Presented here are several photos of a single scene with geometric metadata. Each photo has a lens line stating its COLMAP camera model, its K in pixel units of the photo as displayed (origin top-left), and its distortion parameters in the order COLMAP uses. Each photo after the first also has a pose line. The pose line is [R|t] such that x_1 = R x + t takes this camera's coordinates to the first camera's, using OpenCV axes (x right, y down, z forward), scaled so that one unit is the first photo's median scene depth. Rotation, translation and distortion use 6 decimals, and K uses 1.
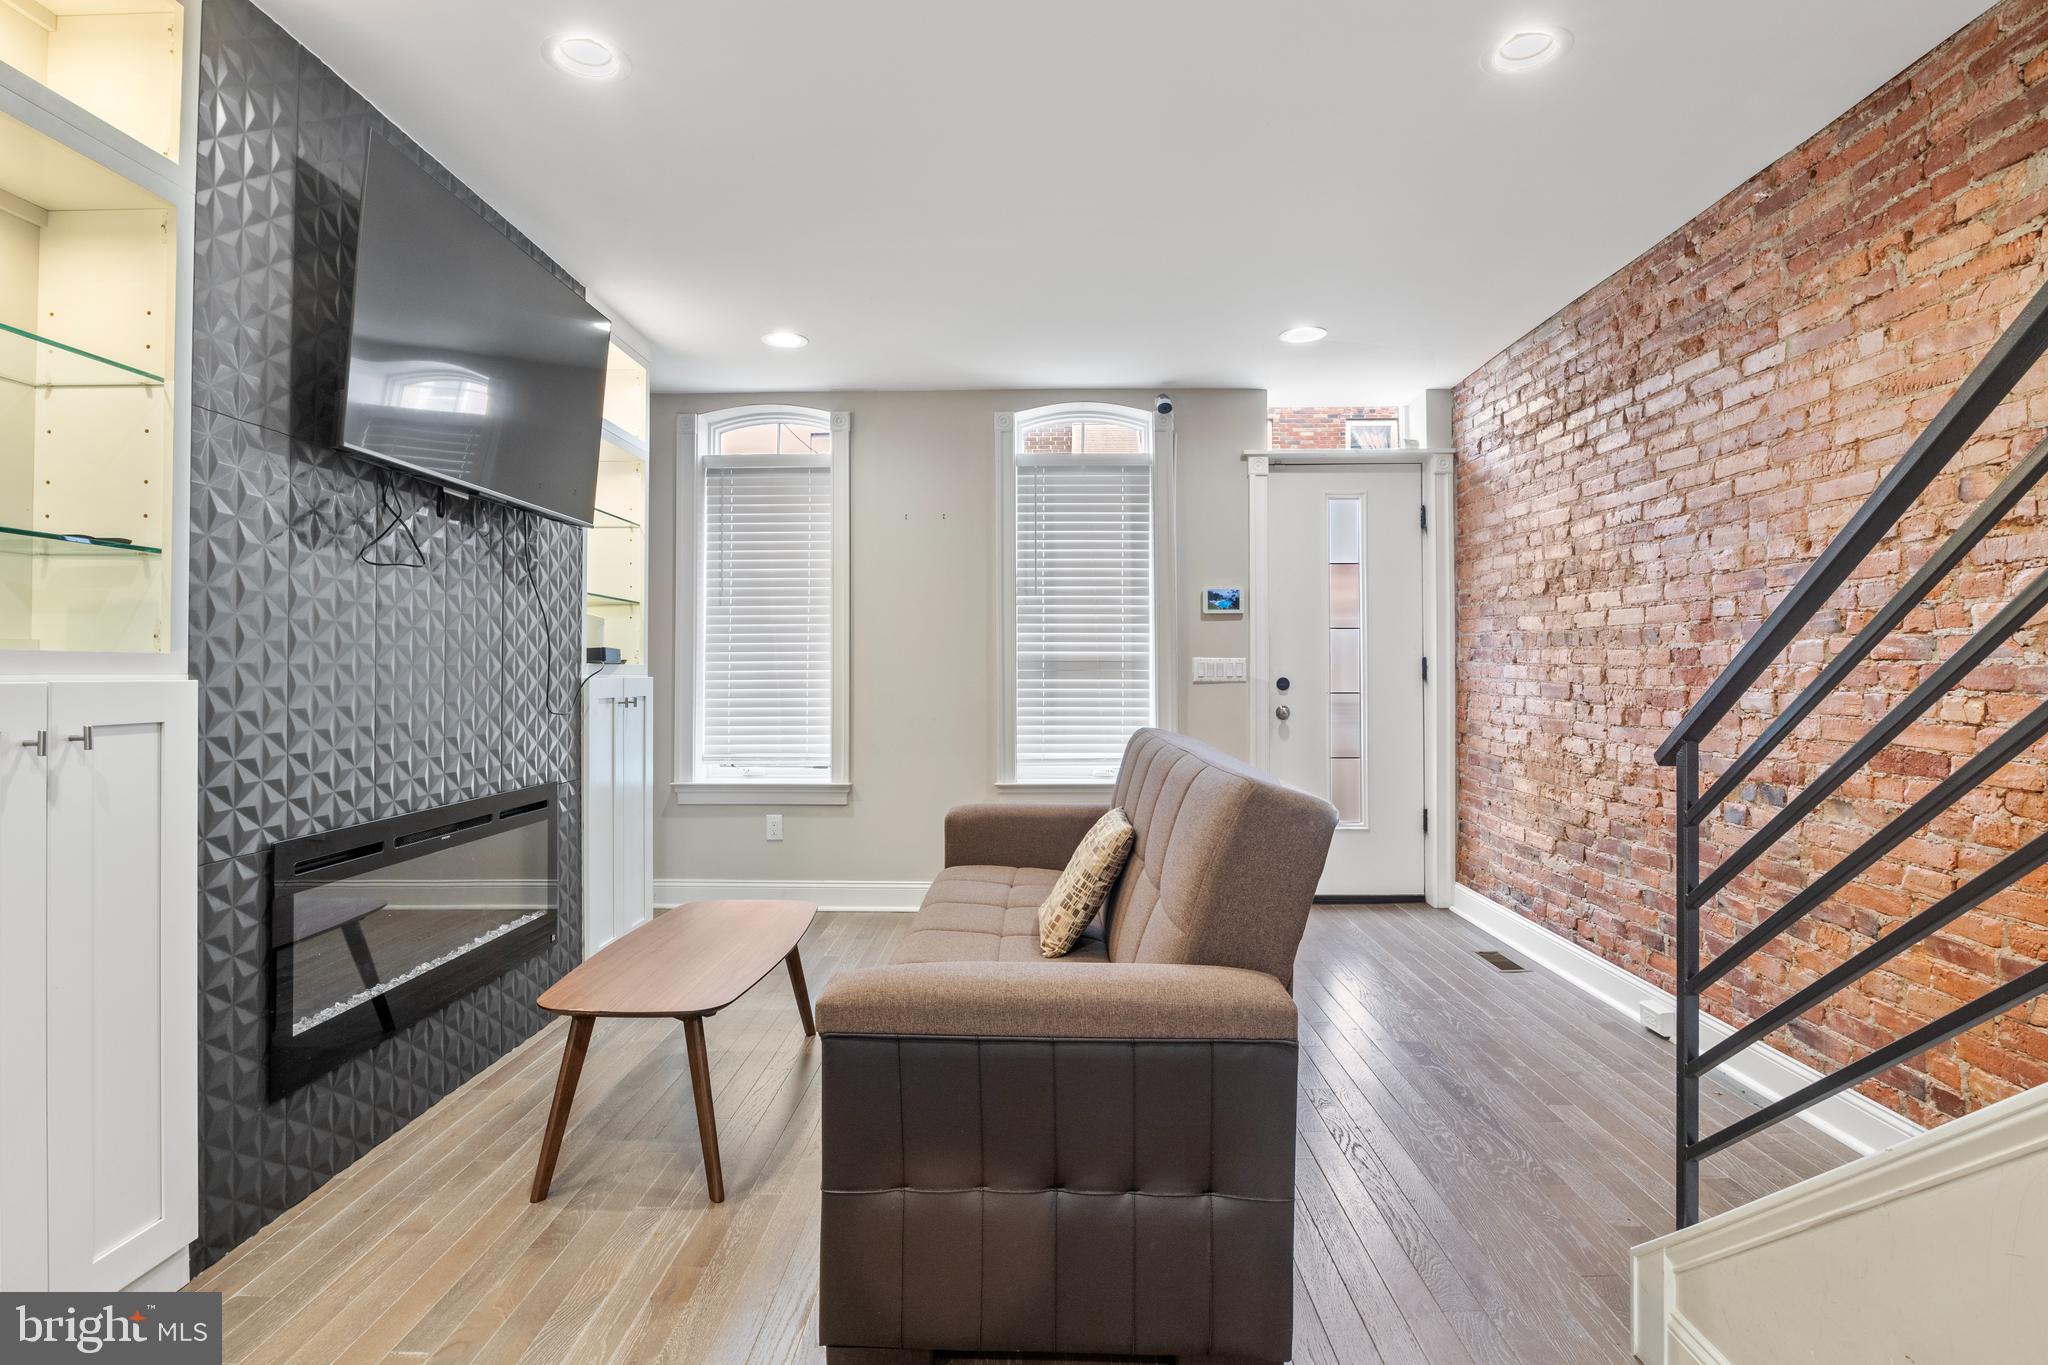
lens RADIAL K [[1050.6, 0, 1014.9], [0, 1050.6, 668.0], [0, 0, 1]] dist [-0.022650, 0.000017]
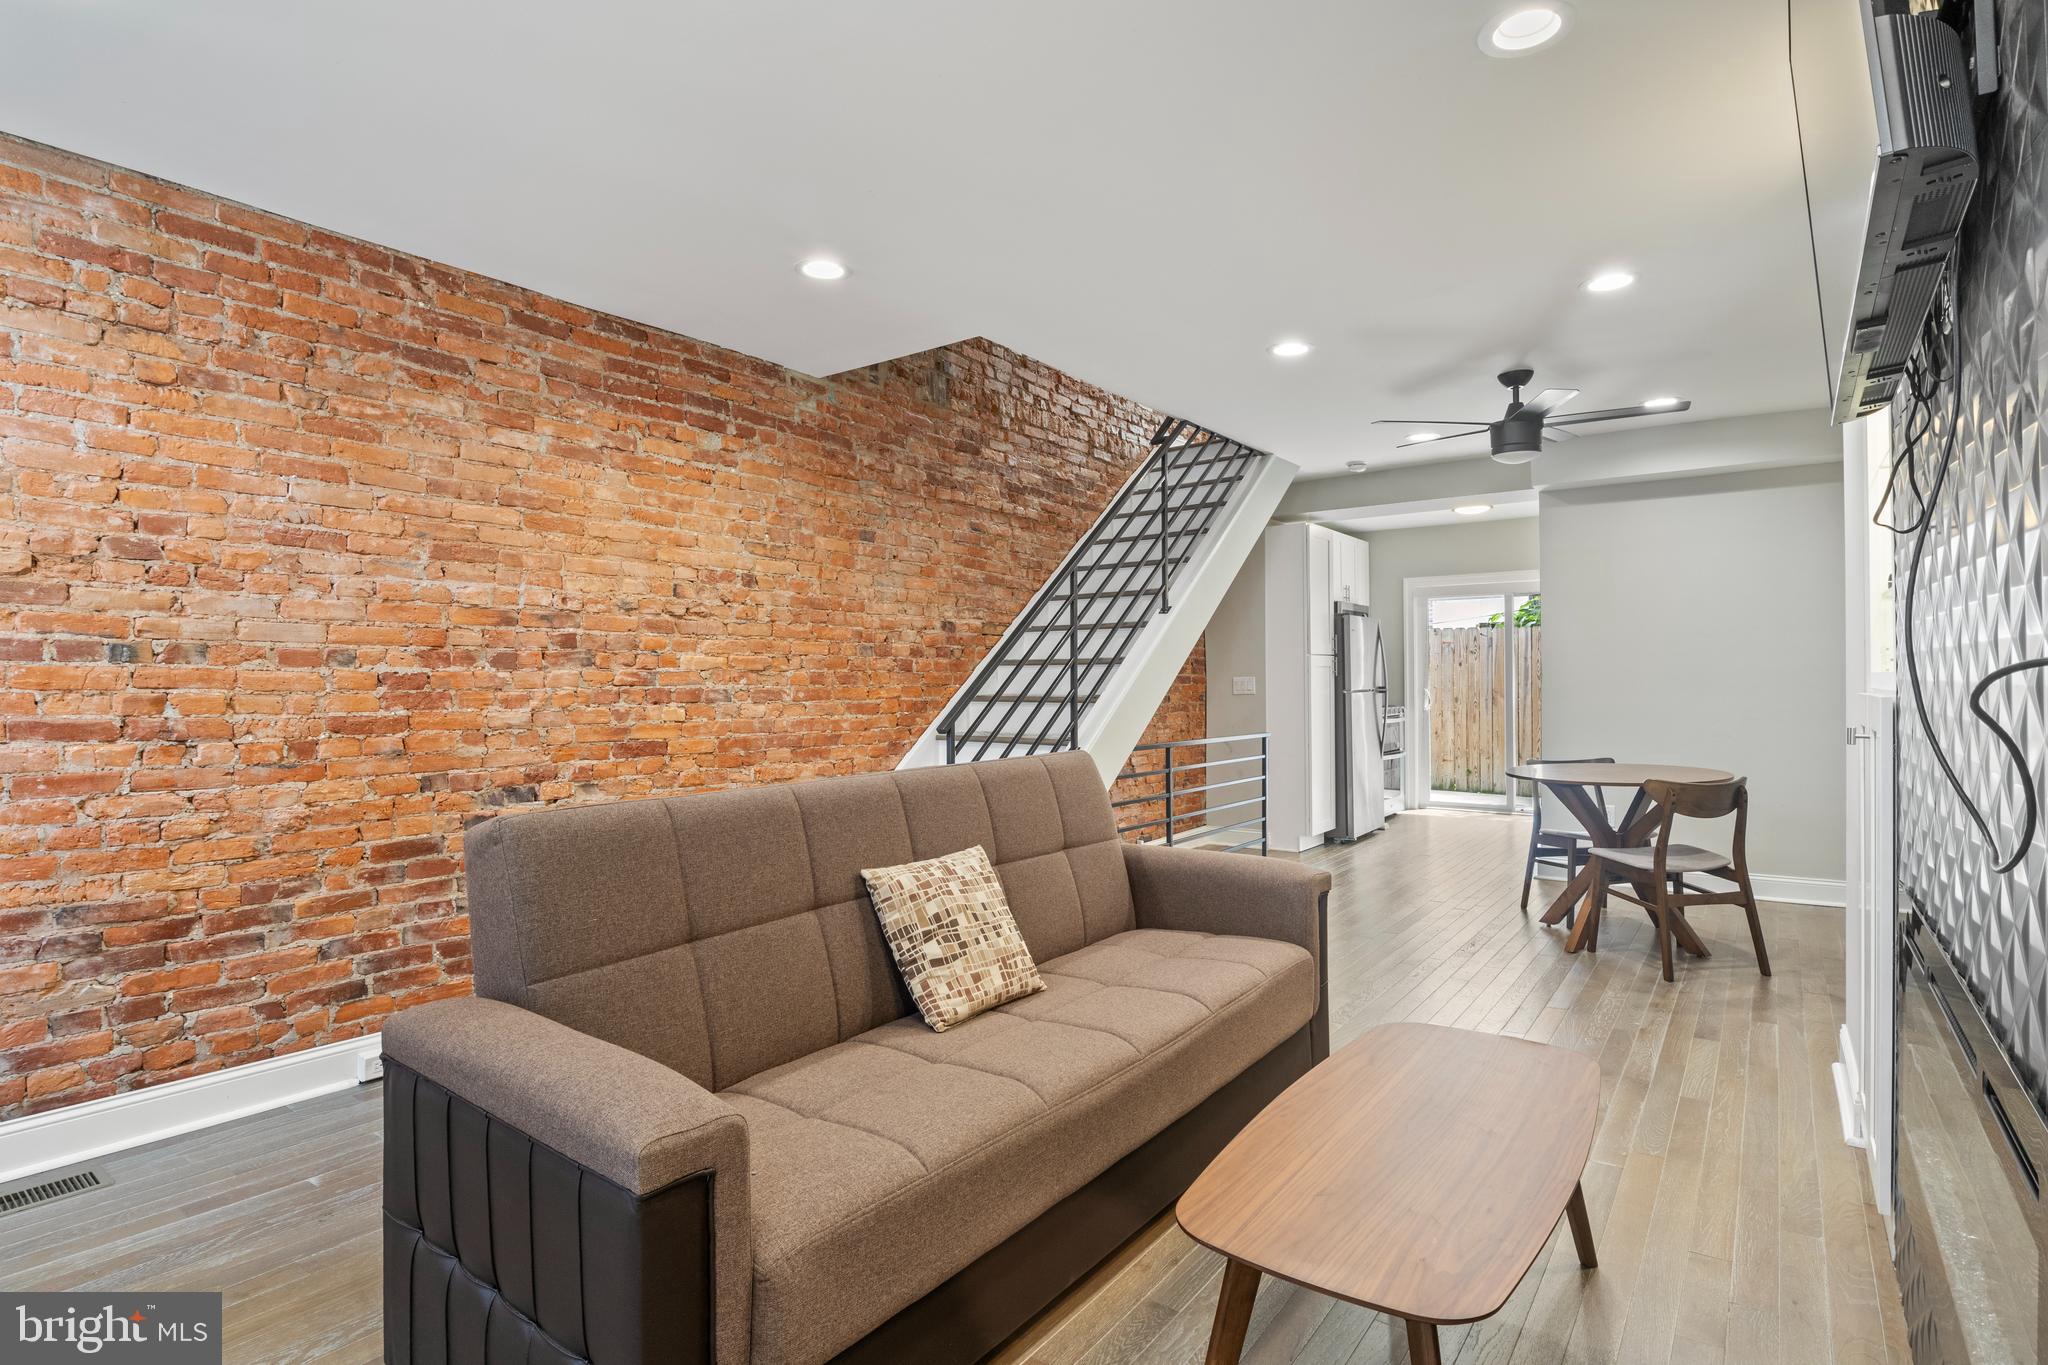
lens RADIAL K [[1050.6, 0, 1019.8], [0, 1050.6, 670.1], [0, 0, 1]] dist [-0.022650, 0.000017]
pose [[-0.826126, 0.009720, 0.563402, -0.307738], [0.002830, 0.999910, -0.013101, -0.004727], [-0.563478, -0.009228, -0.826079, 1.120761]]
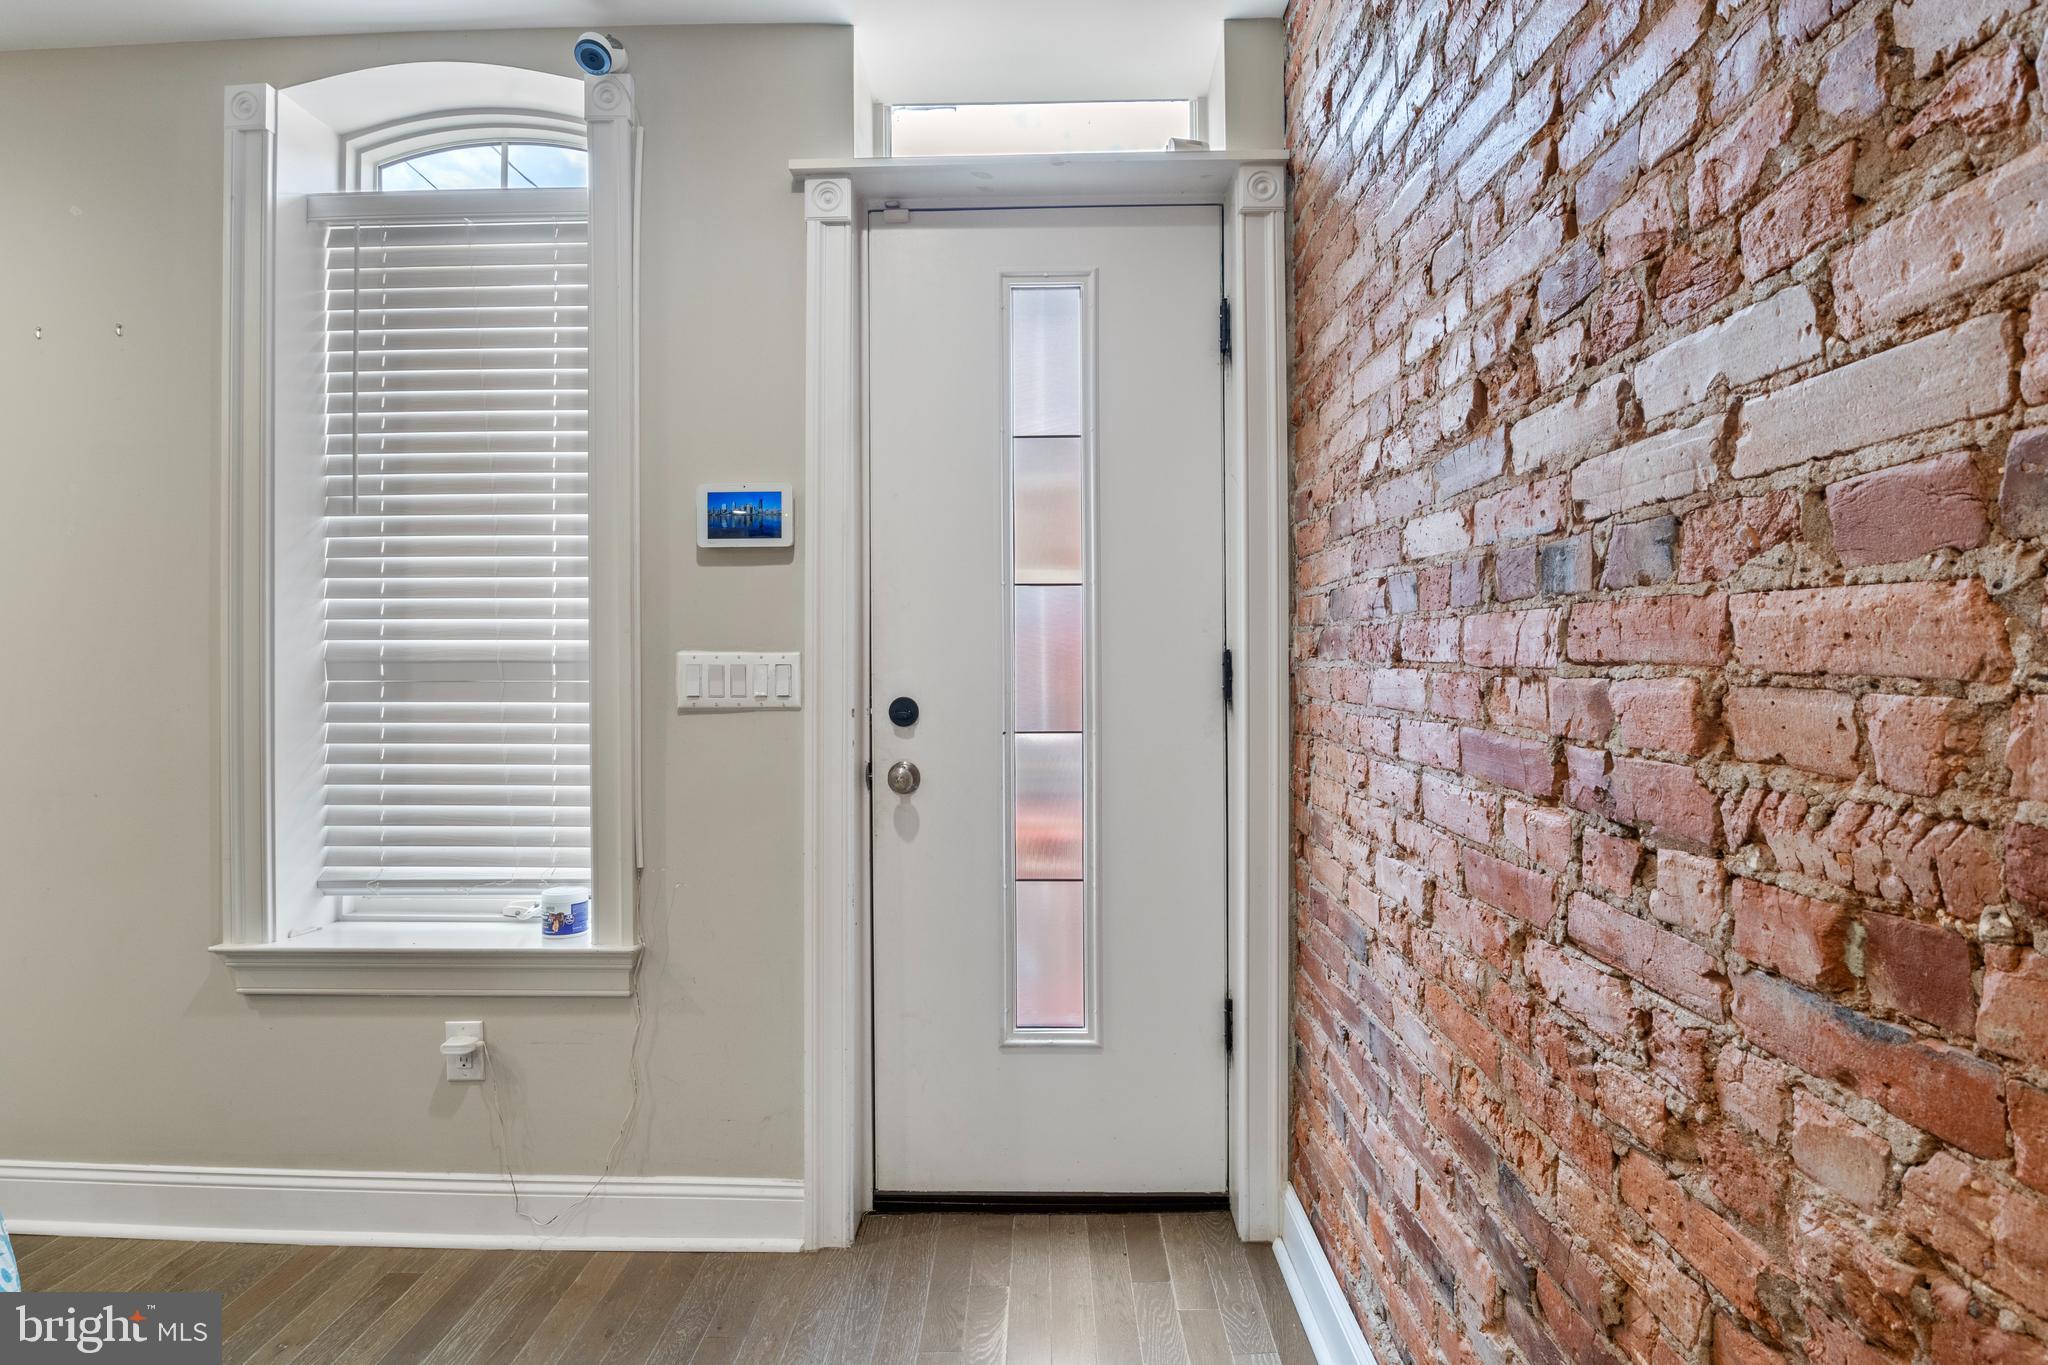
lens RADIAL K [[1050.6, 0, 1023.0], [0, 1050.6, 683.0], [0, 0, 1]] dist [-0.022650, 0.000017]
pose [[0.999960, -0.002531, 0.008556, 0.362313], [0.002426, 0.999922, 0.012253, -0.002561], [-0.008586, -0.012232, 0.999888, 0.676970]]
